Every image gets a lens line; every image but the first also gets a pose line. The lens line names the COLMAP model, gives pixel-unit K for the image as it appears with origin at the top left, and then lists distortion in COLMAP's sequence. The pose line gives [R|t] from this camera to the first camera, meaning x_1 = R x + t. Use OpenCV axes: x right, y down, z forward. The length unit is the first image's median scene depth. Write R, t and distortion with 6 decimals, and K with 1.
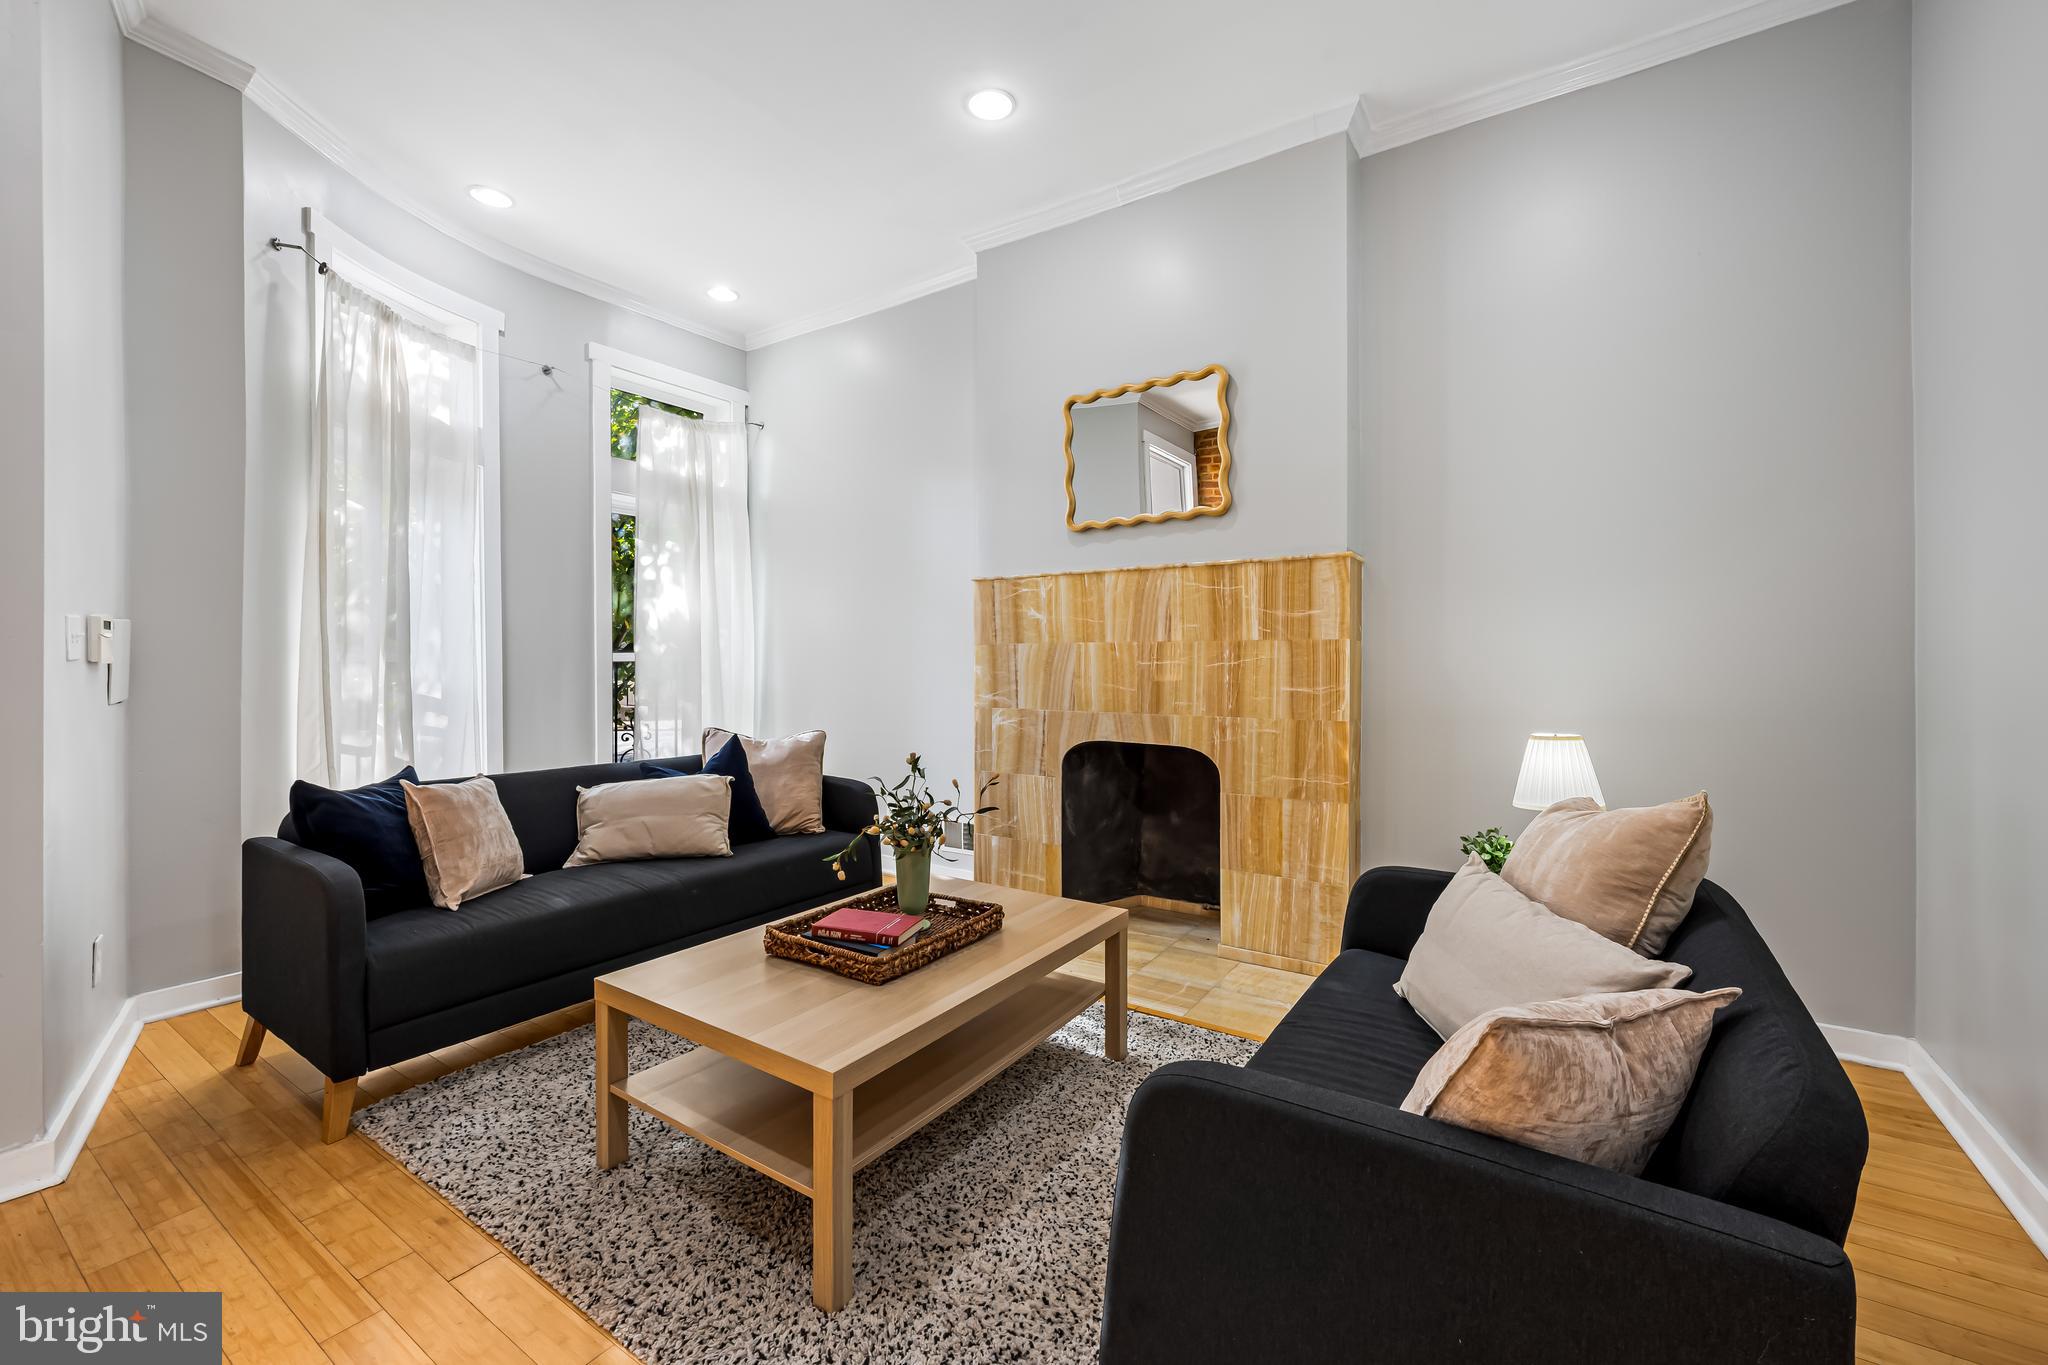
lens RADIAL K [[829.5, 0, 1020.2], [0, 829.5, 655.7], [0, 0, 1]] dist [-0.002007, -0.000174]
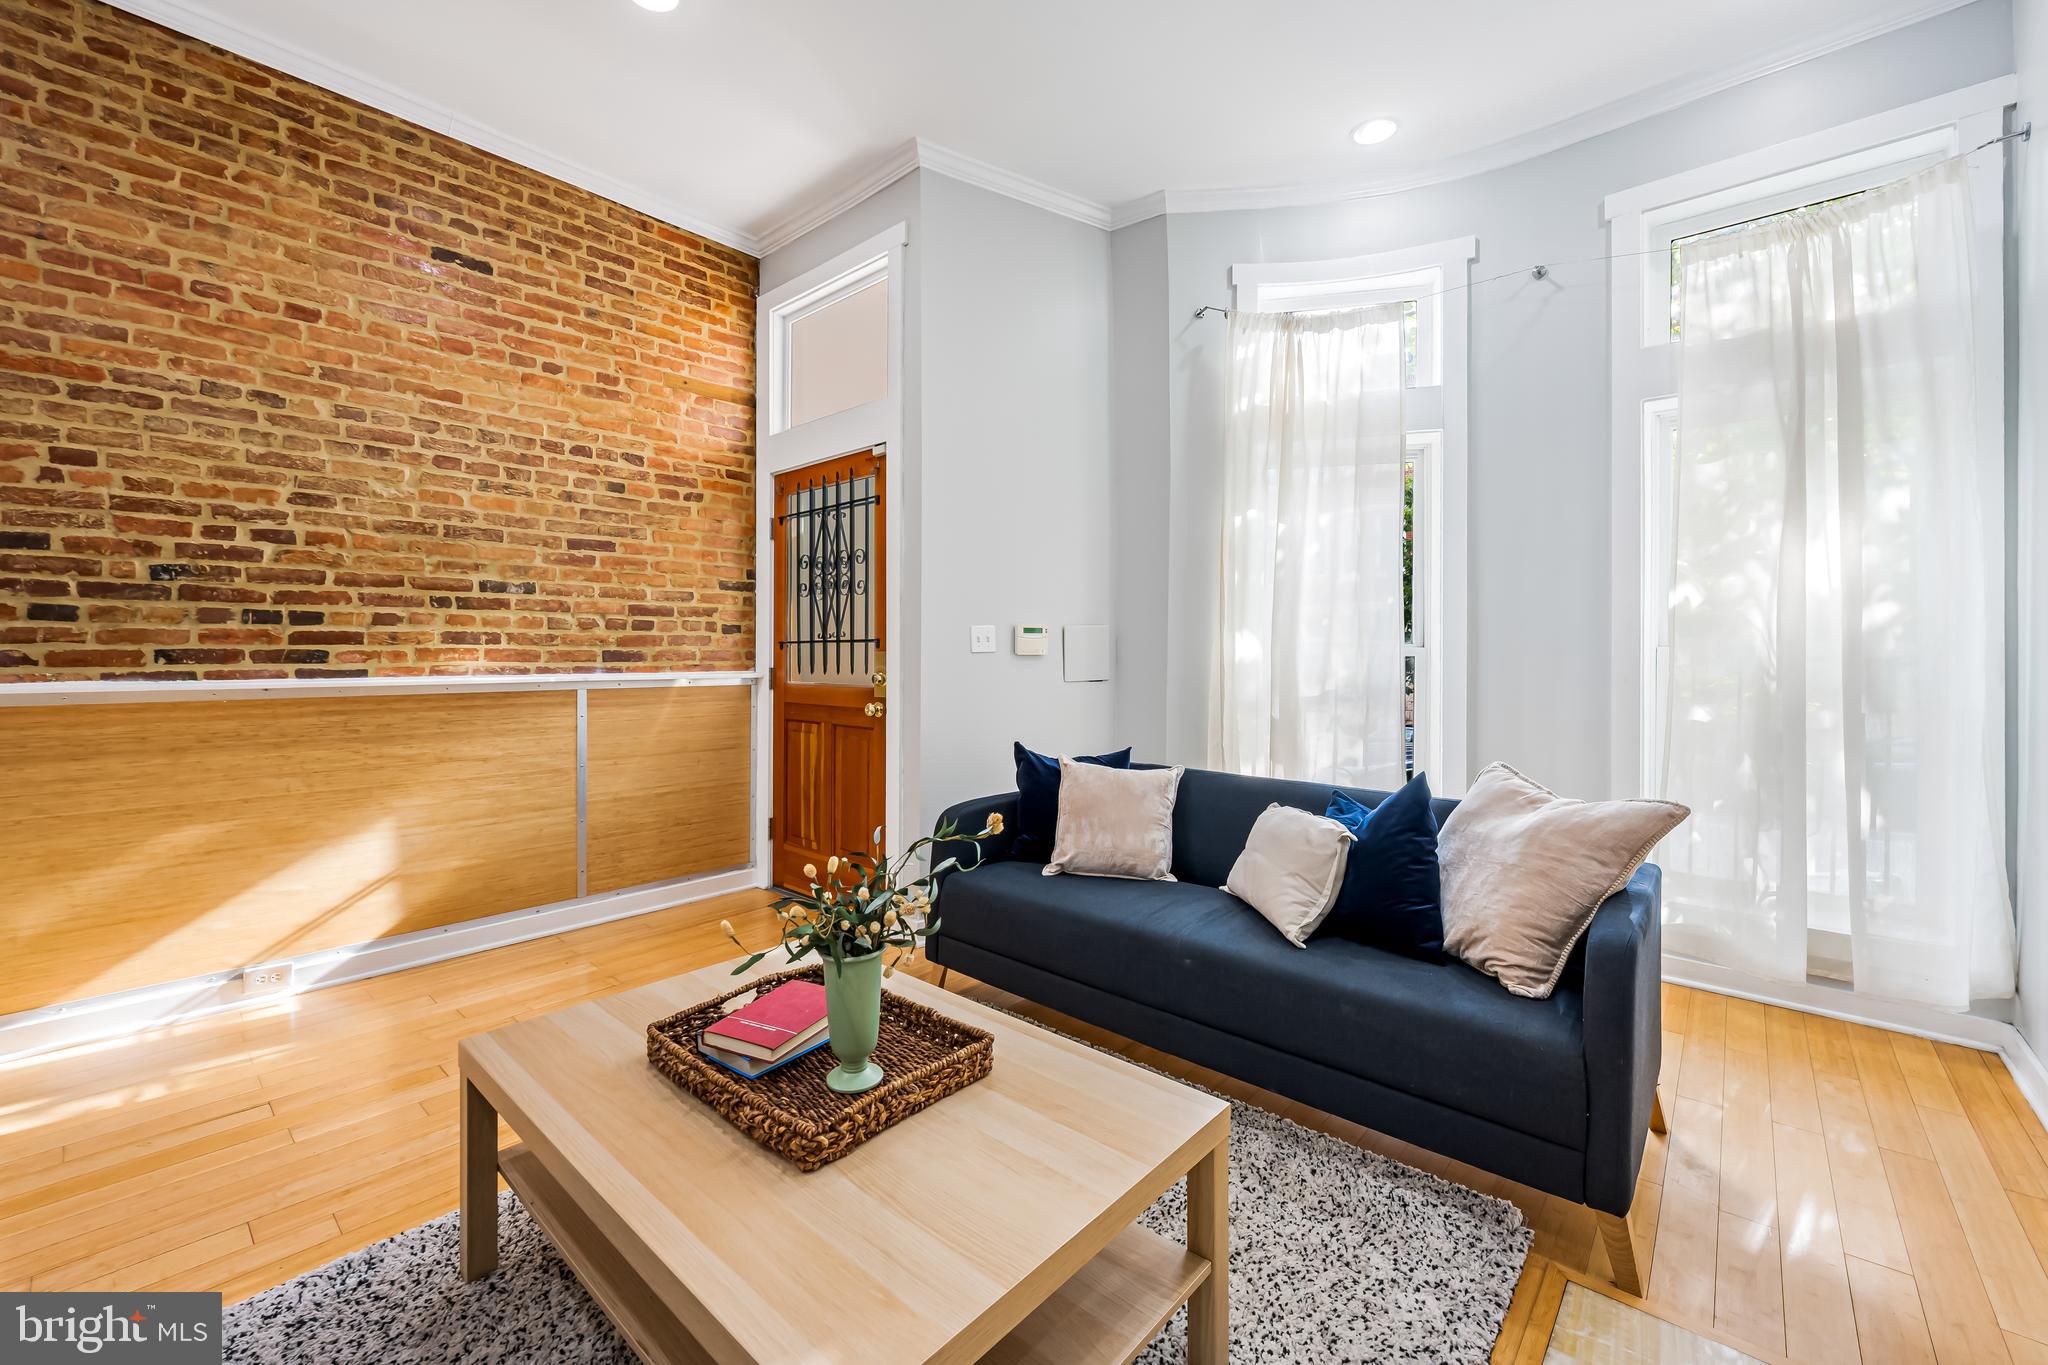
lens RADIAL K [[829.5, 0, 1020.2], [0, 829.5, 655.7], [0, 0, 1]] dist [-0.002007, -0.000174]
pose [[-0.139281, 0.000749, -0.990253, 0.321833], [0.003056, 0.999995, 0.000326, 0.005779], [0.990248, -0.002980, -0.139283, 0.826744]]
